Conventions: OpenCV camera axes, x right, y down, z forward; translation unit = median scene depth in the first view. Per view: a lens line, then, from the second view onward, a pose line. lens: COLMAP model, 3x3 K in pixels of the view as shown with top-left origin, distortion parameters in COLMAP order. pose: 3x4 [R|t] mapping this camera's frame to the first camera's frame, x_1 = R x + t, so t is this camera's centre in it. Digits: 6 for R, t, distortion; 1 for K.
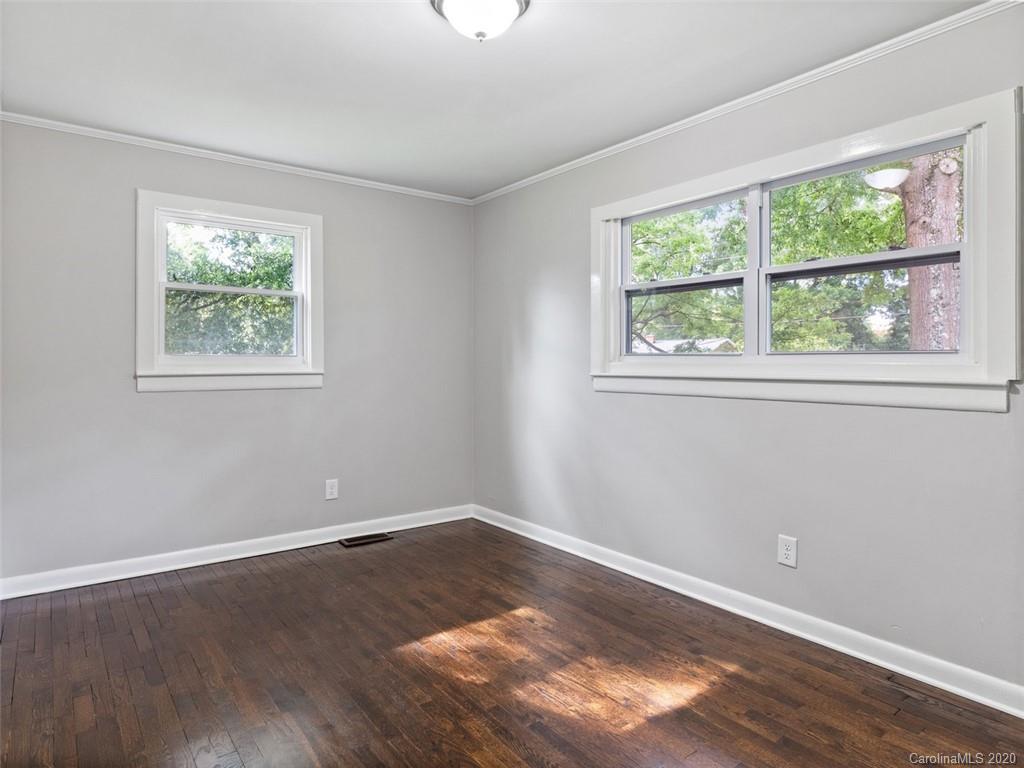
lens RADIAL K [[613.4, 0, 510.3], [0, 613.4, 362.2], [0, 0, 1]] dist [0.002459, -0.000528]
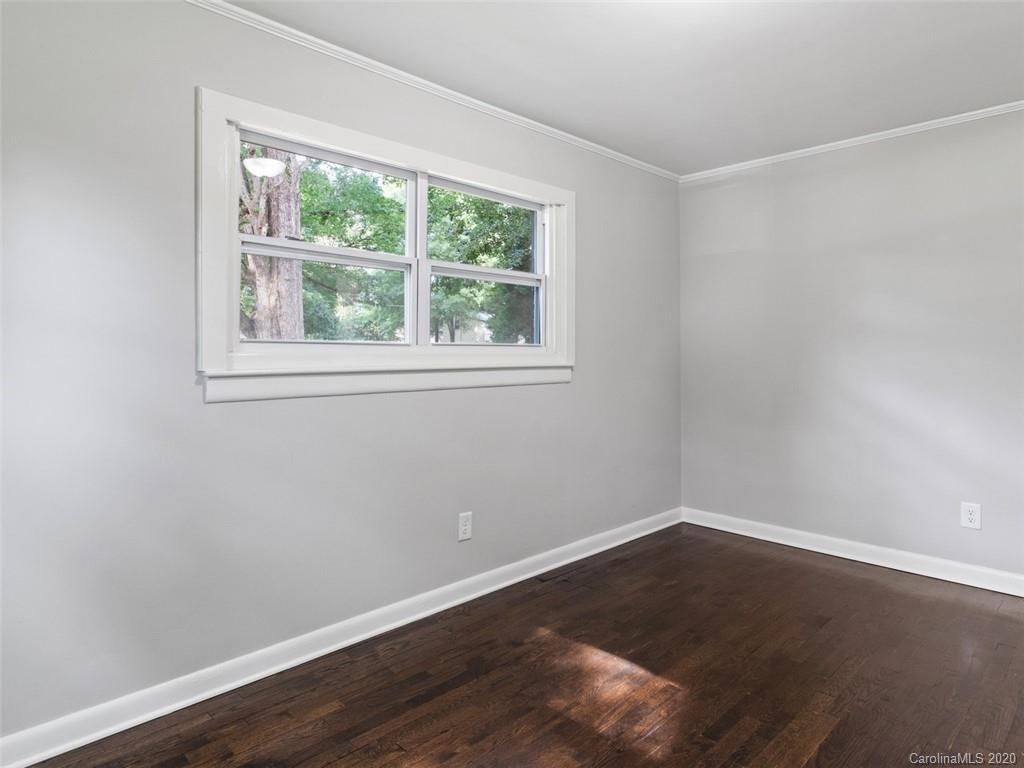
lens RADIAL K [[613.4, 0, 510.3], [0, 613.4, 362.2], [0, 0, 1]] dist [0.002459, -0.000528]
pose [[-0.136090, -0.012366, 0.990619, -0.728740], [0.001090, 0.999920, 0.012632, 0.002487], [-0.990696, 0.002799, -0.136066, 1.234422]]
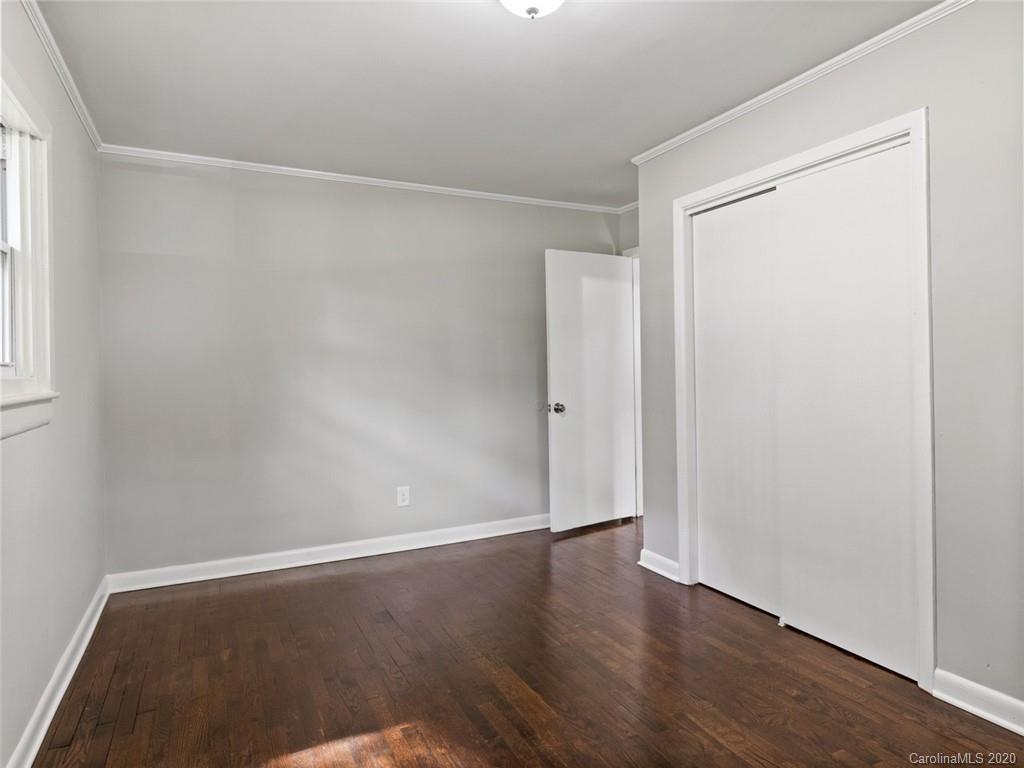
lens RADIAL K [[605.0, 0, 512.0], [0, 605.0, 384.0], [0, 0, 1]] dist [0.001138, 0.000157]
pose [[-0.983236, 0.011020, 0.182003, -0.152032], [0.016244, 0.999497, 0.027236, -0.002823], [-0.181611, 0.029736, -0.982921, 1.669921]]
